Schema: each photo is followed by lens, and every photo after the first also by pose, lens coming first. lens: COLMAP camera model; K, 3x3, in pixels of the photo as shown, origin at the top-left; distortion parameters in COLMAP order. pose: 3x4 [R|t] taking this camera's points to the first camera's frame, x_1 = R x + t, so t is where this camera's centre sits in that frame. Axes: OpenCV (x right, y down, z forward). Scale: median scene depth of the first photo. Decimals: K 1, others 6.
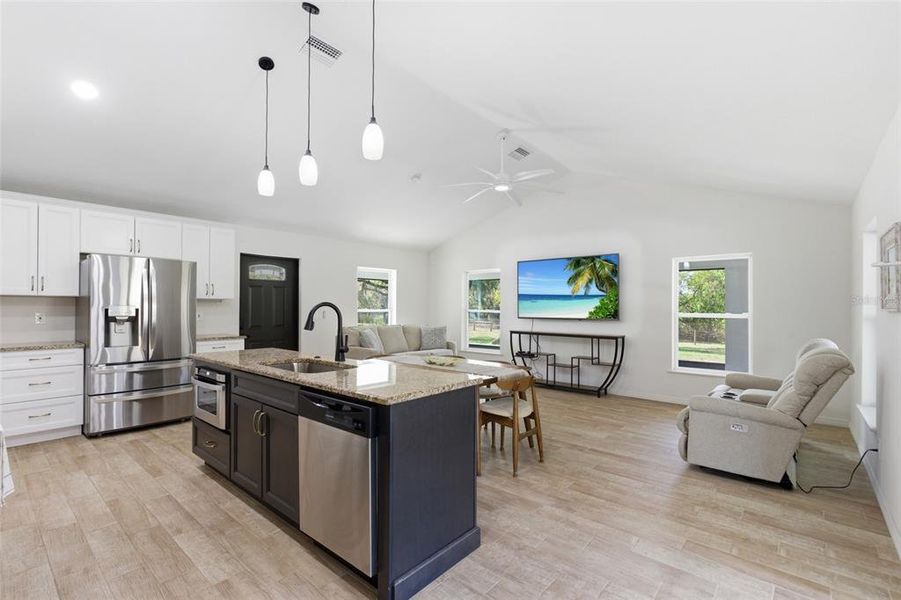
lens RADIAL K [[409.3, 0, 460.9], [0, 409.3, 306.3], [0, 0, 1]] dist [-0.014632, 0.005611]
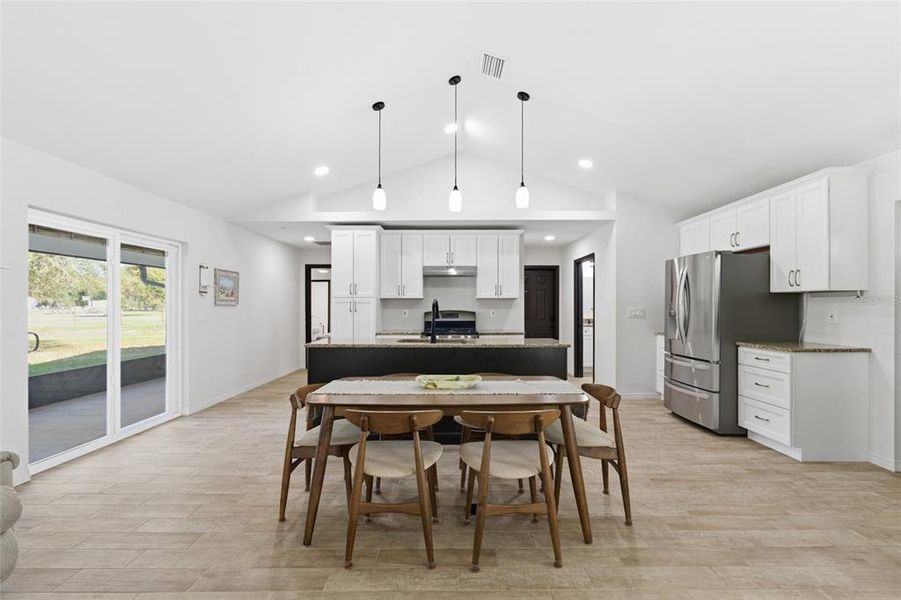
lens RADIAL K [[409.3, 0, 451.8], [0, 409.3, 304.4], [0, 0, 1]] dist [-0.014632, 0.005611]
pose [[-0.767940, -0.007384, -0.640479, 0.368613], [-0.002691, 0.999962, -0.008303, 0.013851], [0.640516, -0.004653, -0.767931, 1.494788]]
